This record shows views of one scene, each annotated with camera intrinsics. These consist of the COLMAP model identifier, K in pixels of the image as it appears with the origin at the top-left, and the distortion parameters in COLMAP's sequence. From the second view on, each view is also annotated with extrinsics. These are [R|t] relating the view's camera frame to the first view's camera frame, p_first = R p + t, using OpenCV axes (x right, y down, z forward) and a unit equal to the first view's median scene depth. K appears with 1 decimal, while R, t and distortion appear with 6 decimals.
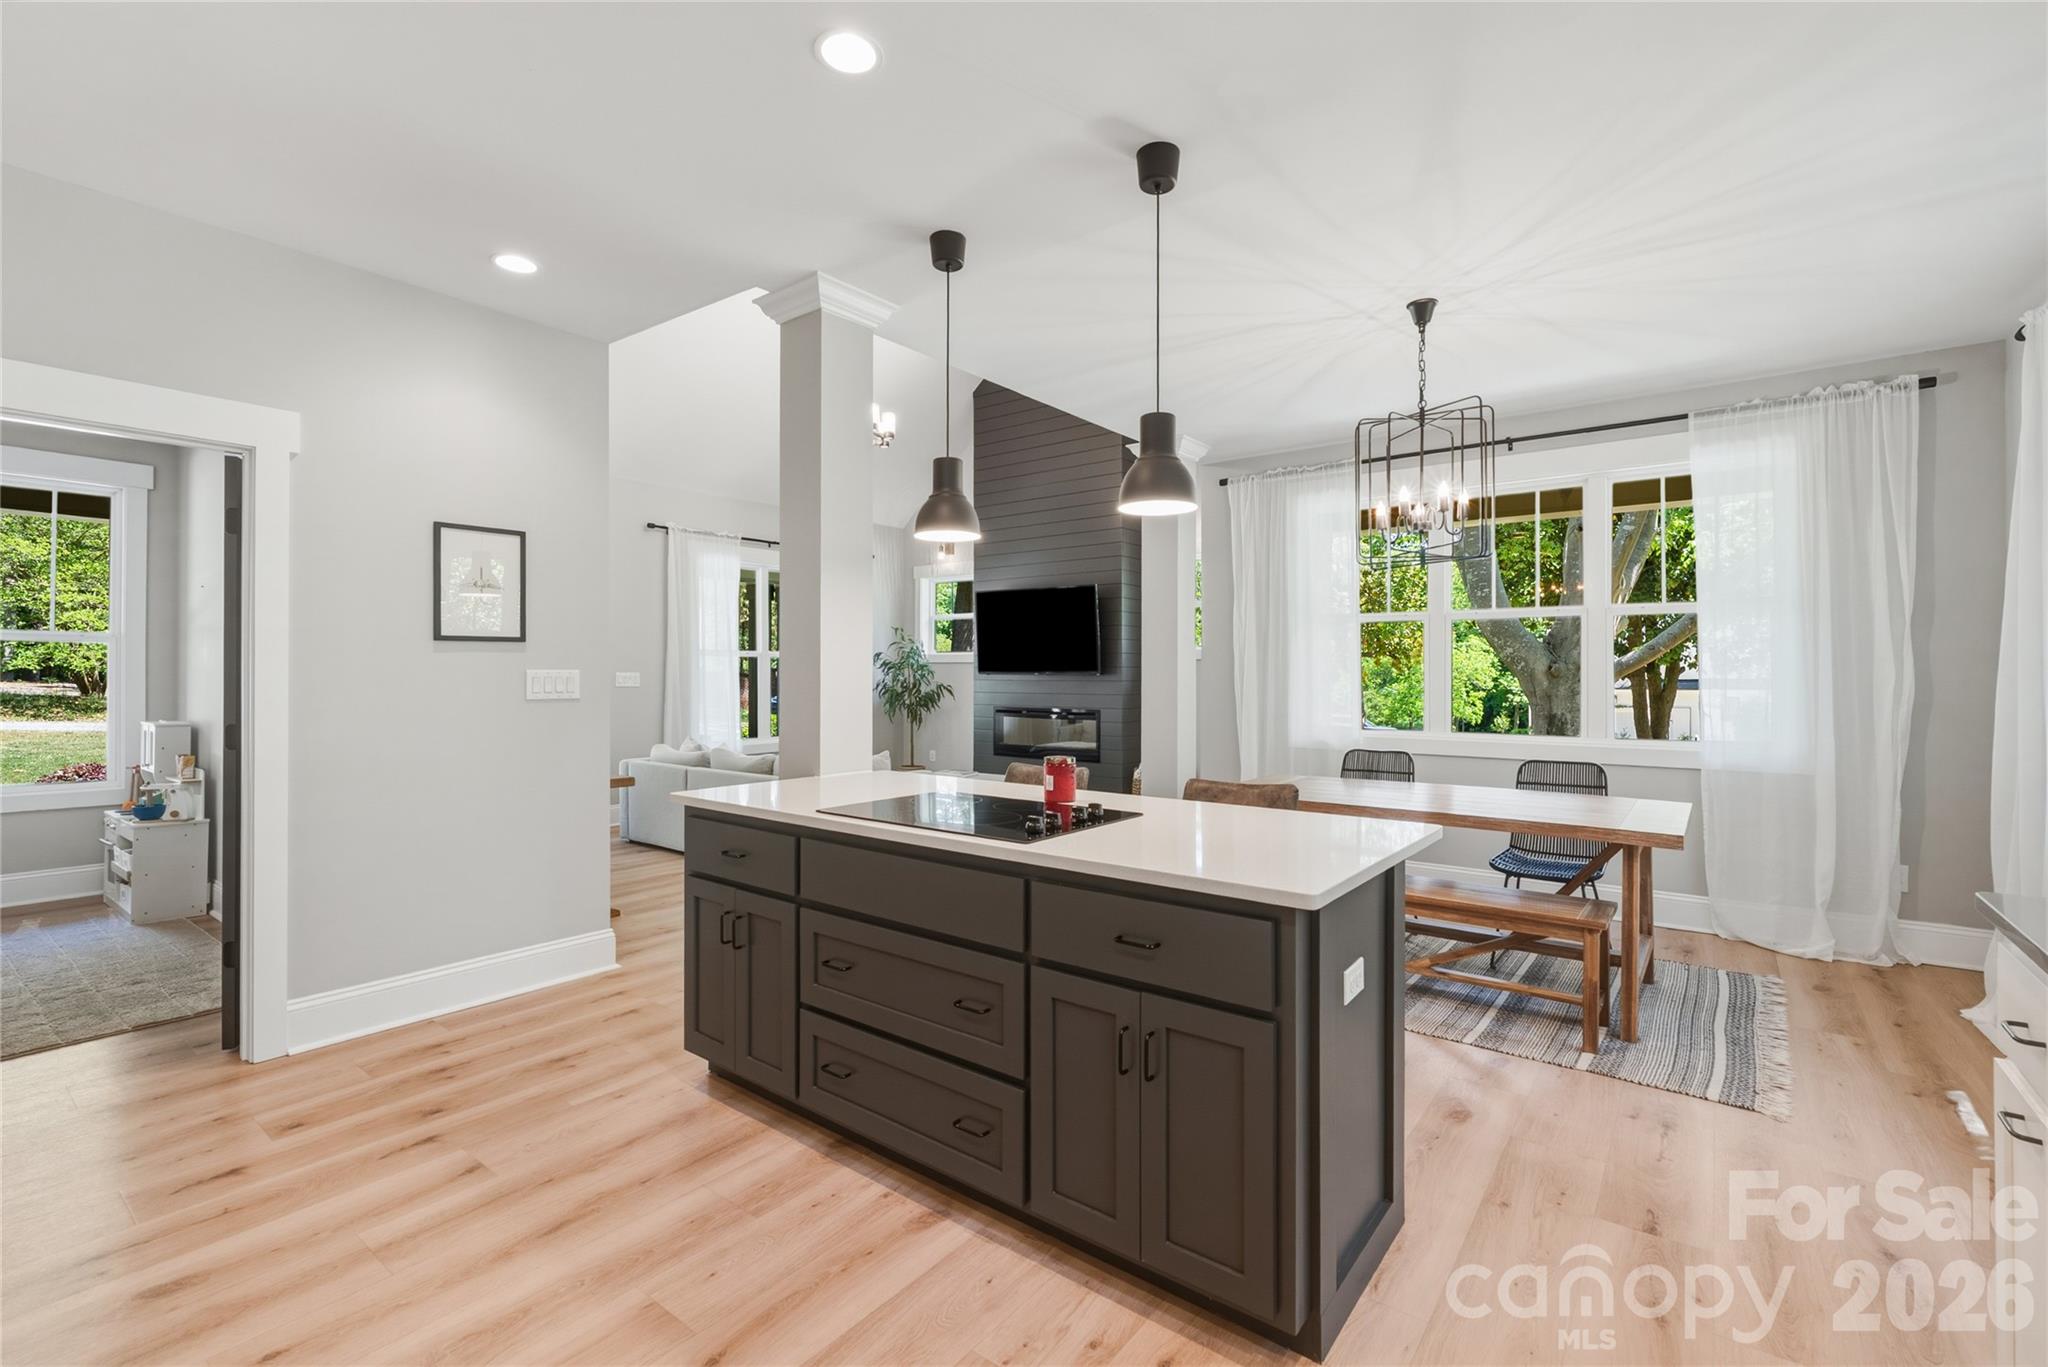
lens RADIAL K [[889.4, 0, 1024.8], [0, 889.4, 662.1], [0, 0, 1]] dist [0.000592, -0.000295]
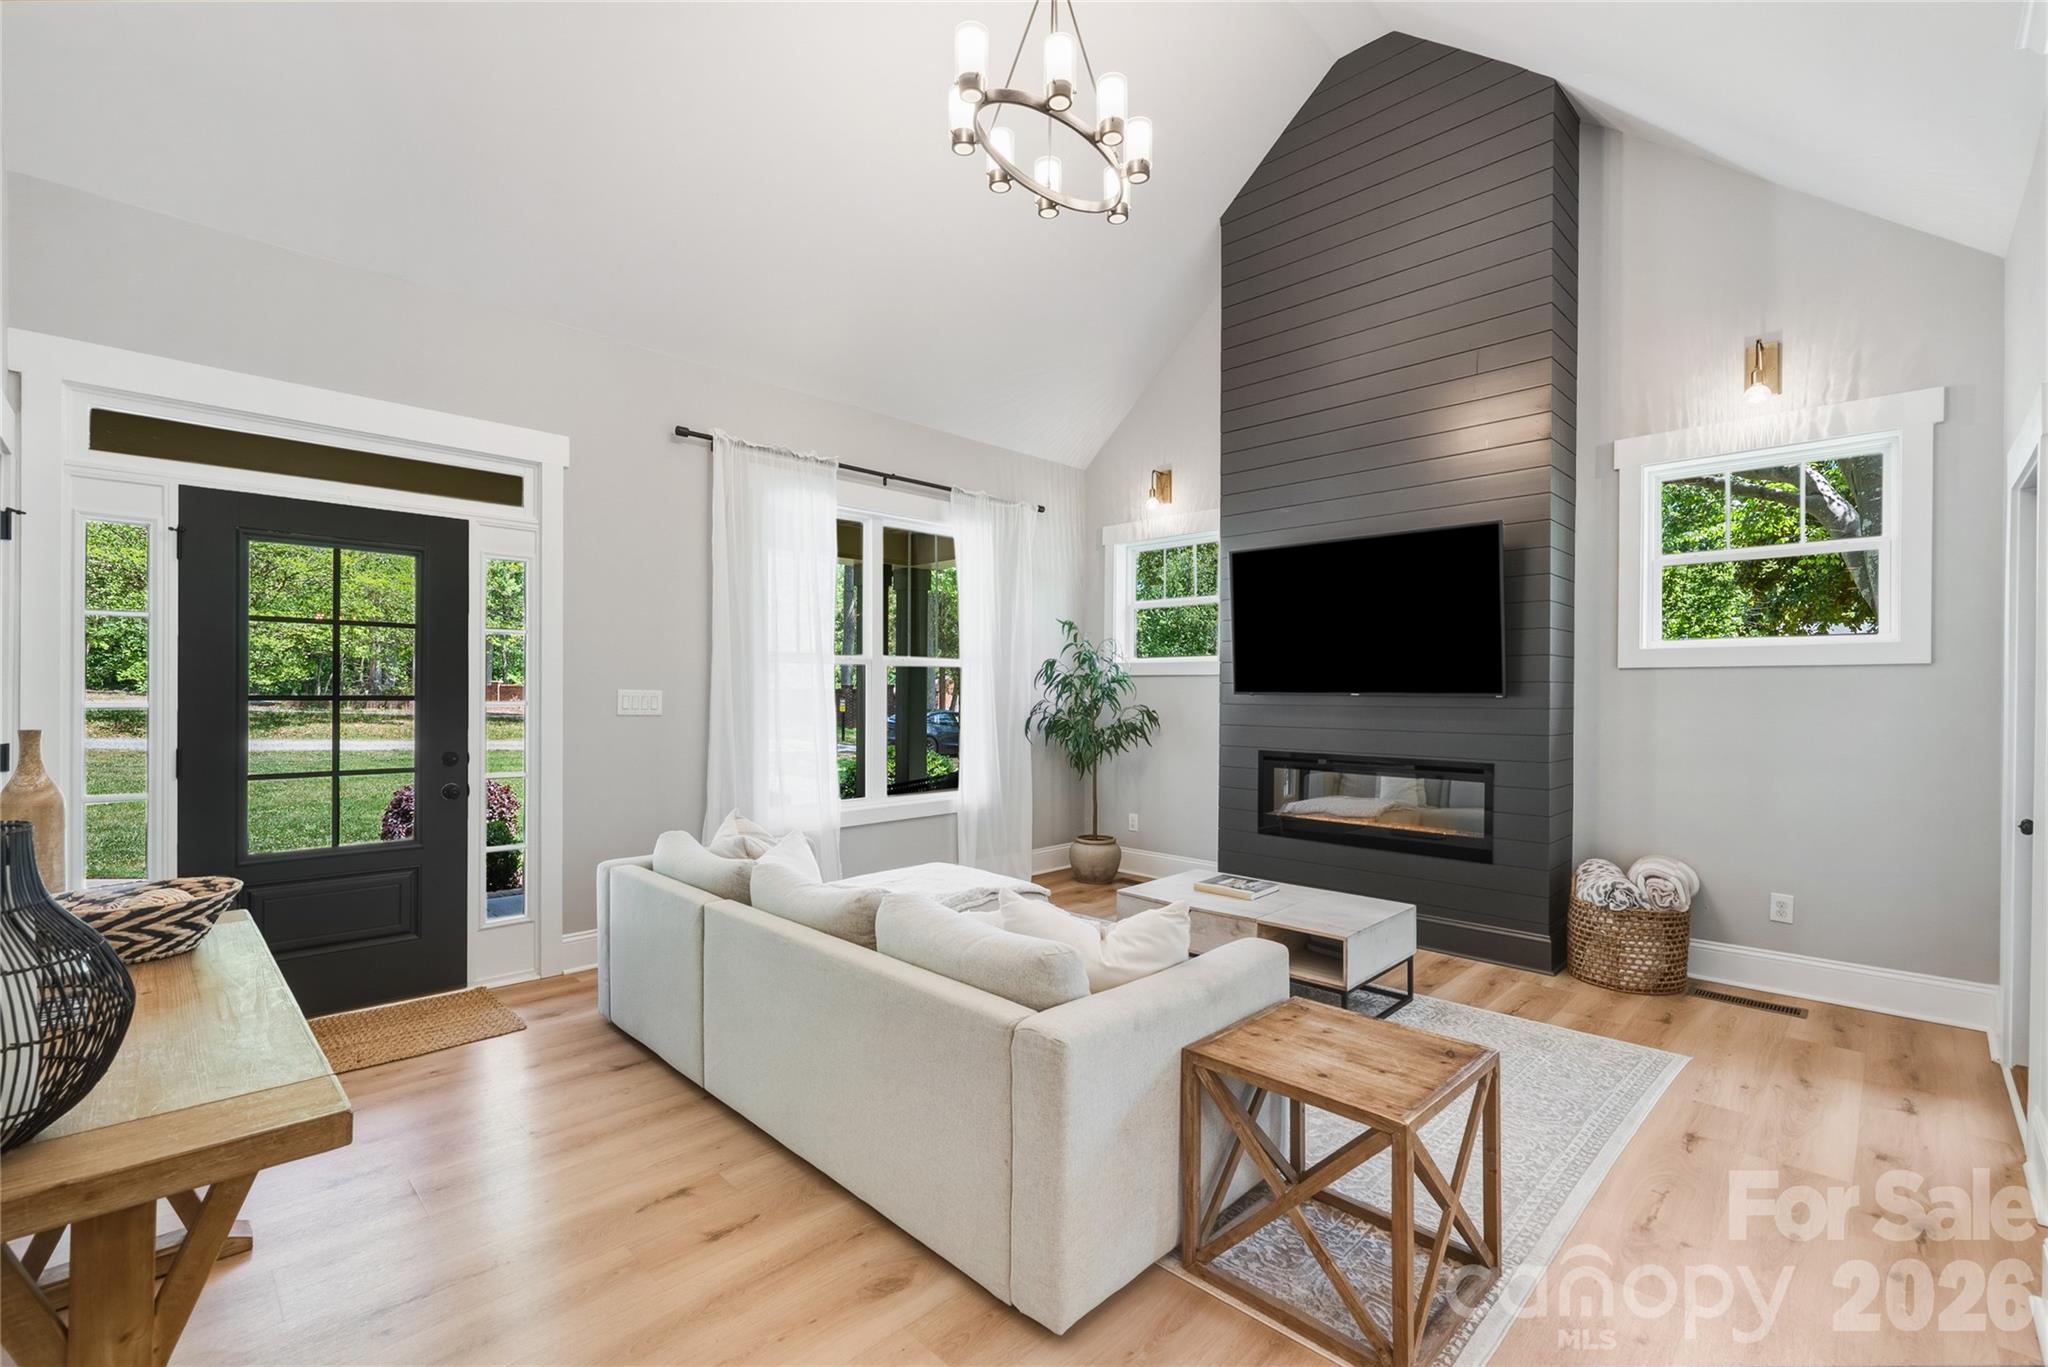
lens RADIAL K [[889.4, 0, 1026.1], [0, 889.4, 690.9], [0, 0, 1]] dist [0.000592, -0.000295]
pose [[0.993450, 0.001933, -0.114254, -0.122530], [-0.000738, 0.999945, 0.010499, 0.005024], [0.114268, -0.010346, 0.993396, 0.409760]]
